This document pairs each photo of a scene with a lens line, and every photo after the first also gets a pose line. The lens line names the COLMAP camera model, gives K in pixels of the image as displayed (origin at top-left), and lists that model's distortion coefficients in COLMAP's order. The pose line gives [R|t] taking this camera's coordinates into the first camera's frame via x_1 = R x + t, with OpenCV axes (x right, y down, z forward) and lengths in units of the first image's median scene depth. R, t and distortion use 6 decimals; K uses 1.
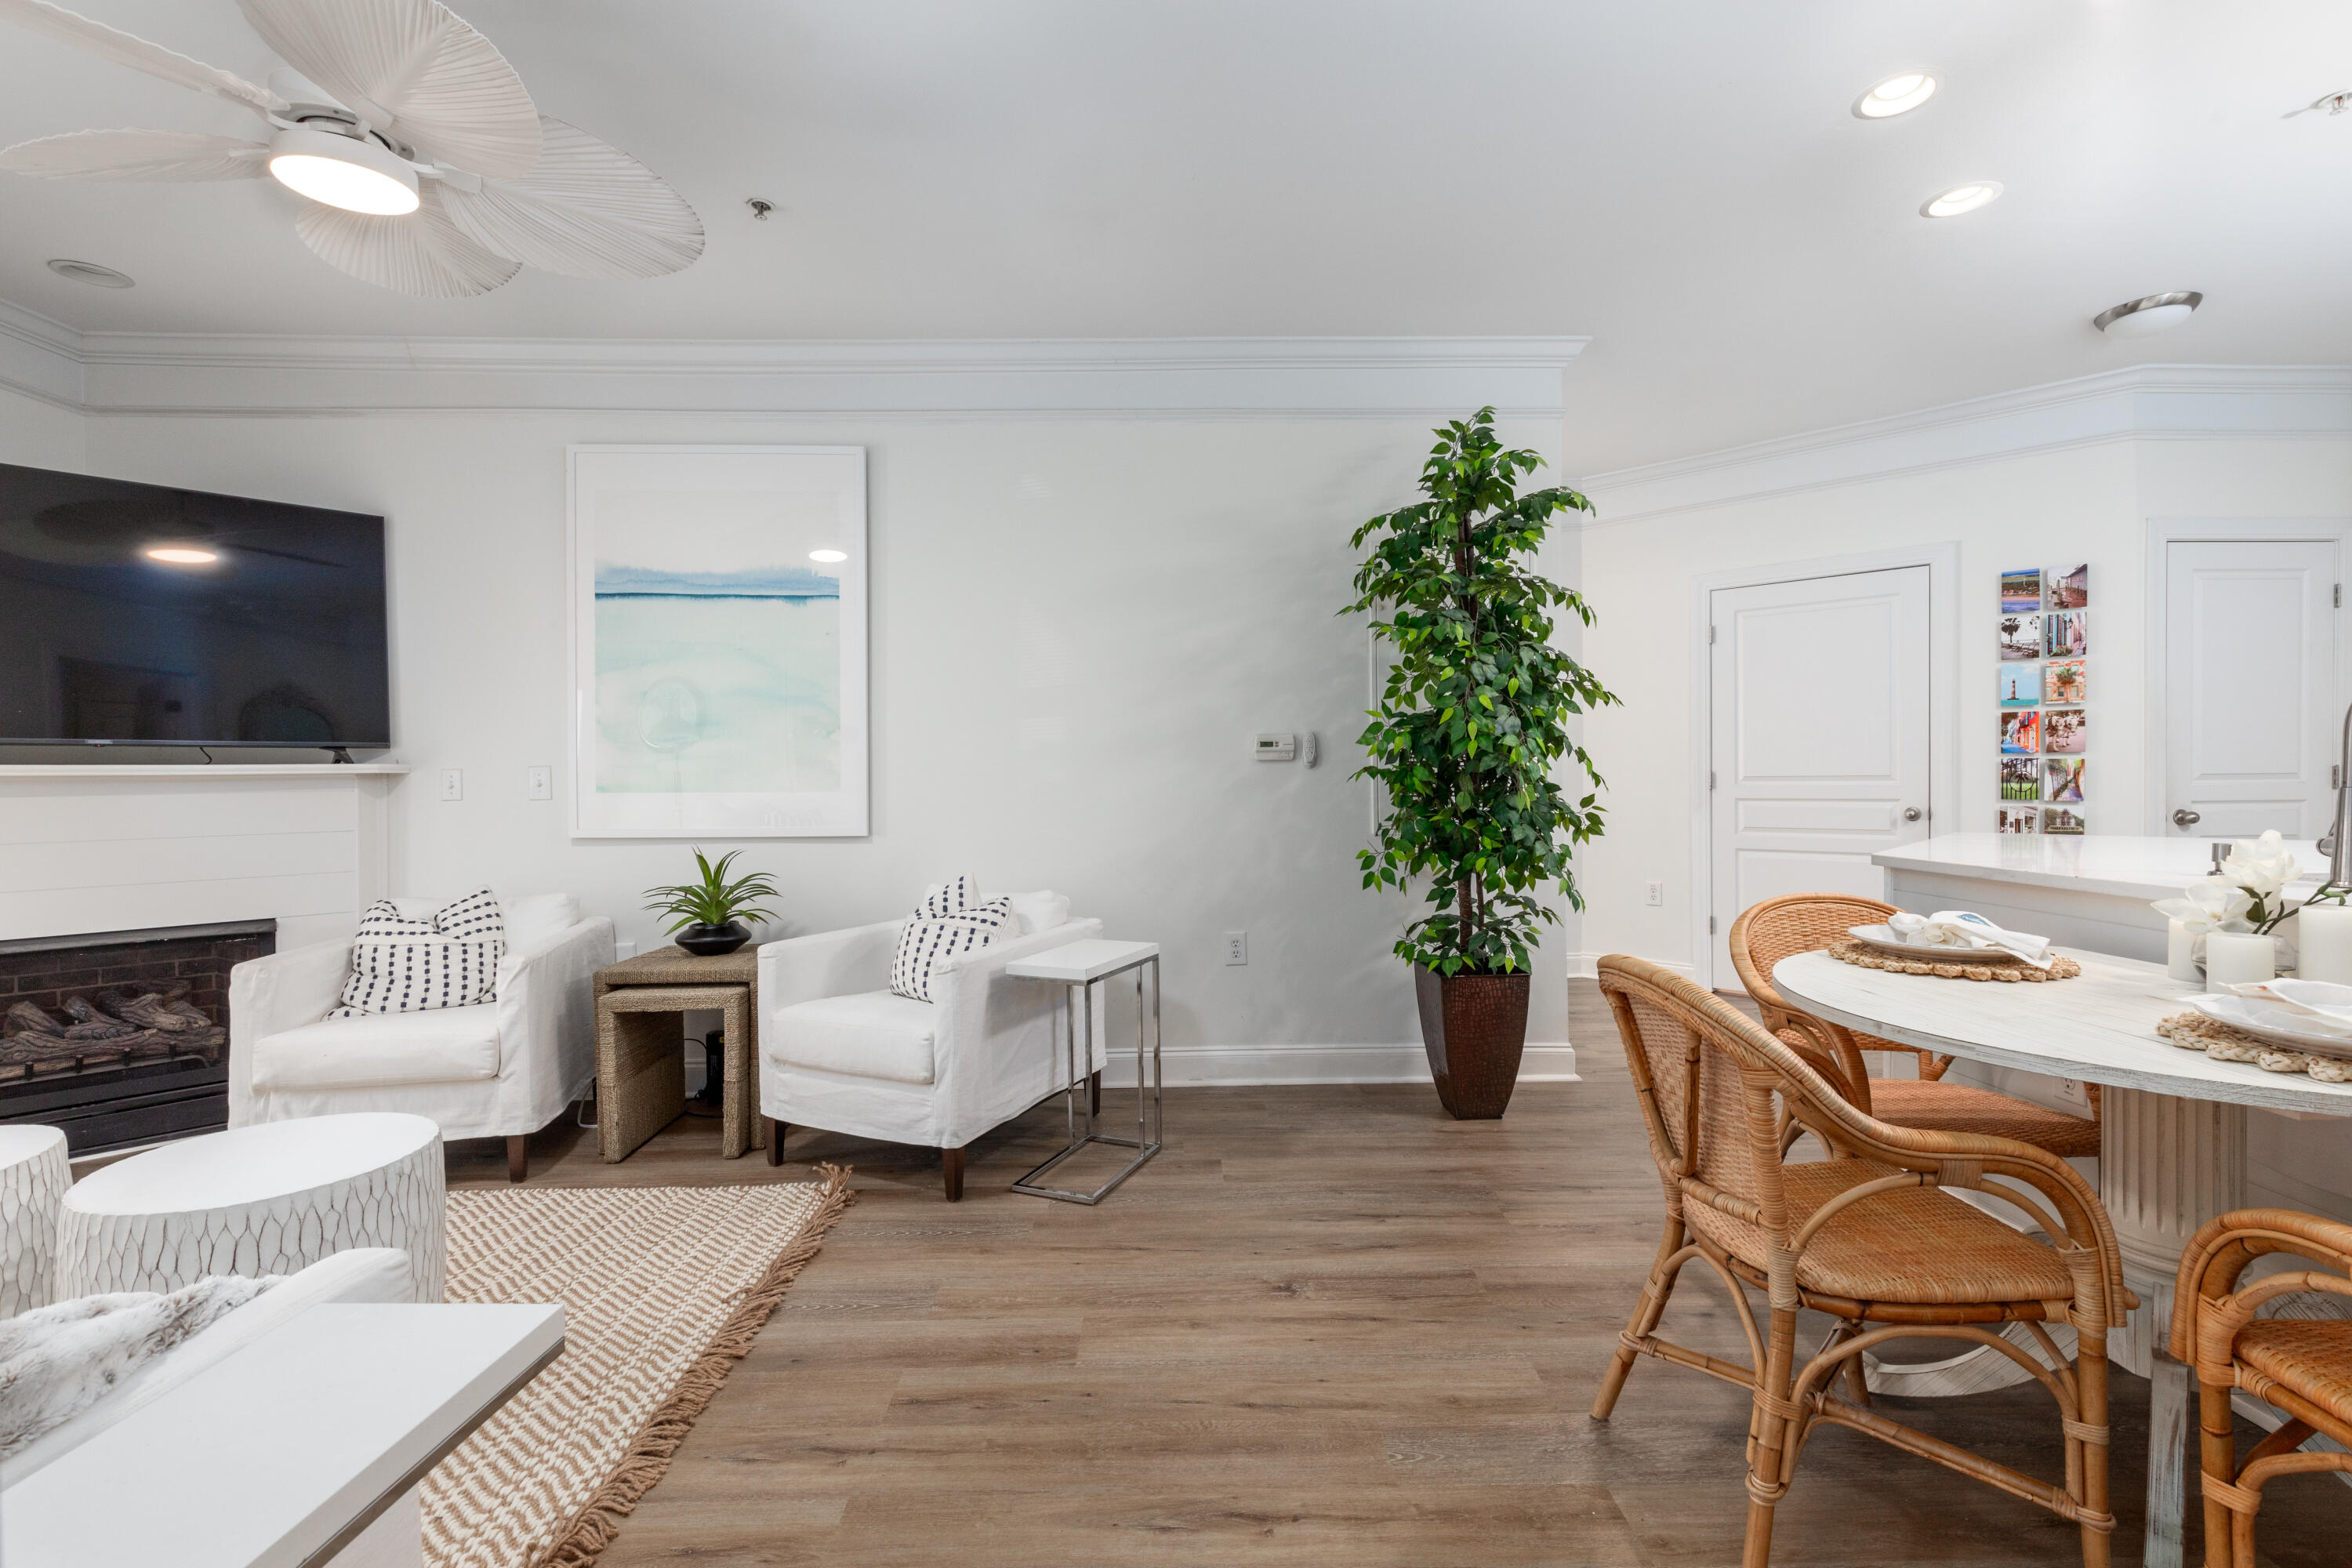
lens RADIAL K [[1066.7, 0, 1216.4], [0, 1066.7, 792.9], [0, 0, 1]] dist [-0.001201, -0.000835]
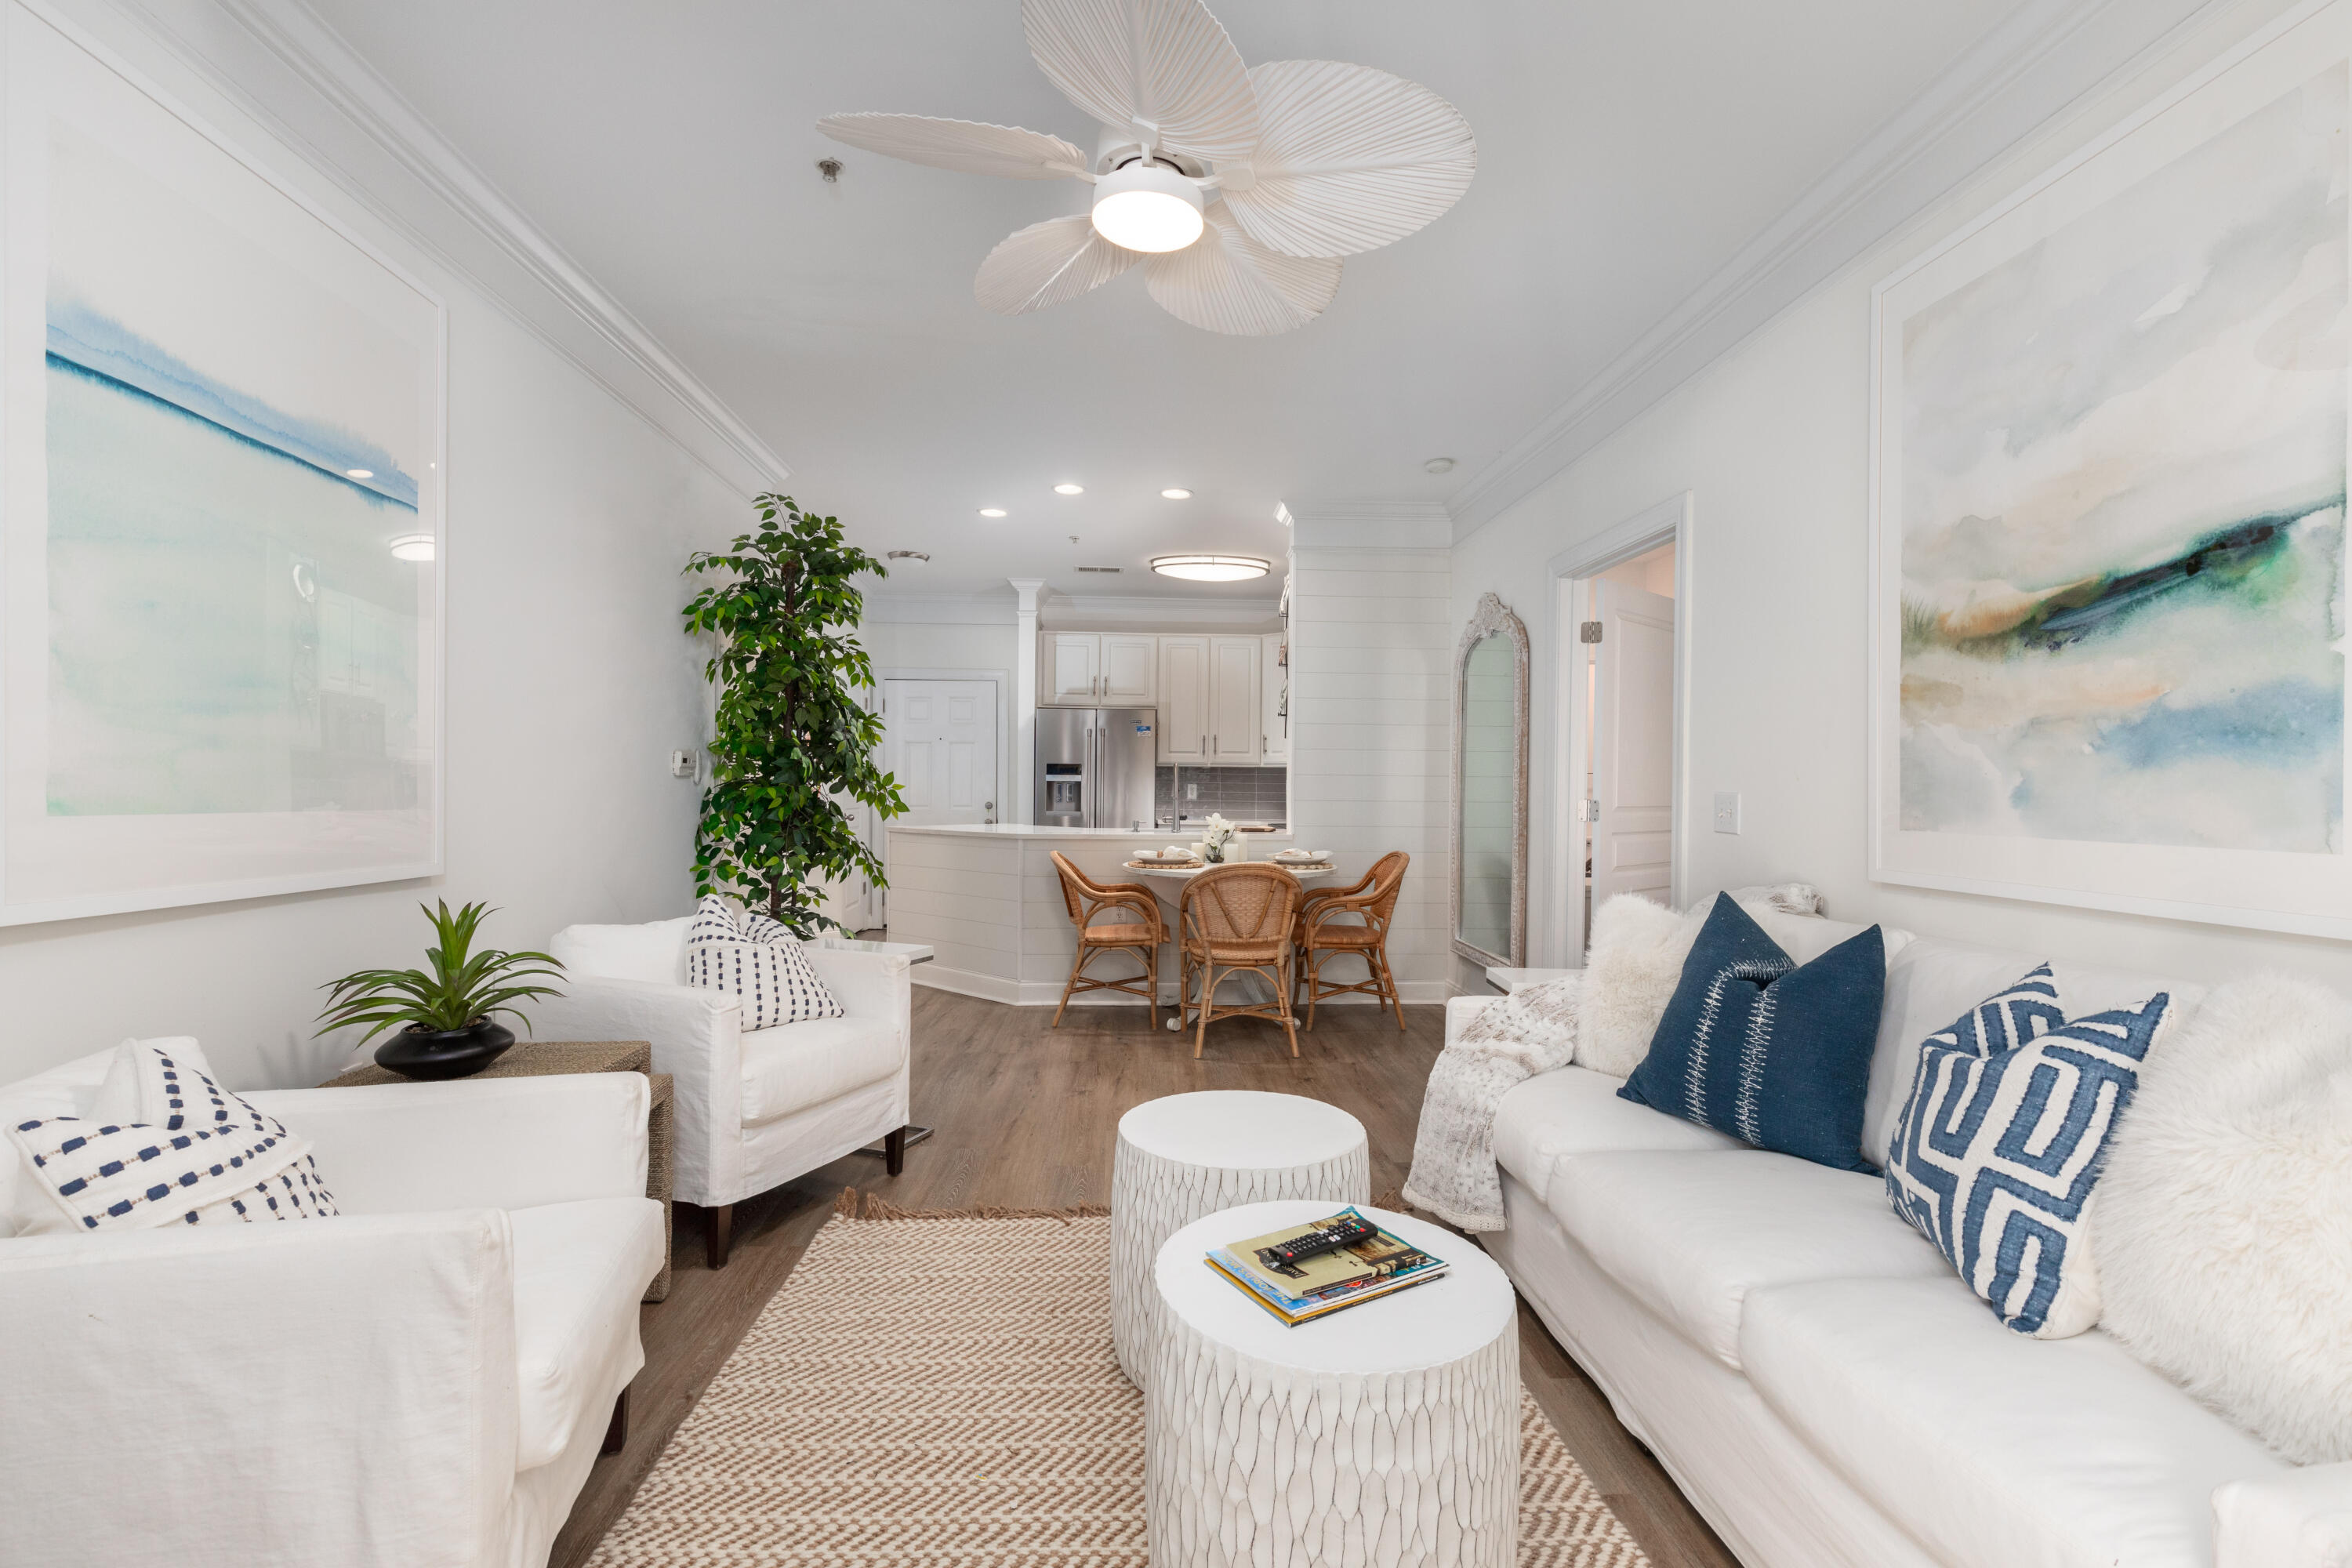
lens RADIAL K [[1066.7, 0, 1192.3], [0, 1066.7, 792.5], [0, 0, 1]] dist [-0.001201, -0.000835]
pose [[-0.053995, 0.007154, 0.998516, -1.897637], [0.000522, 0.999974, -0.007137, -0.011181], [-0.998541, 0.000136, -0.053998, 1.033339]]
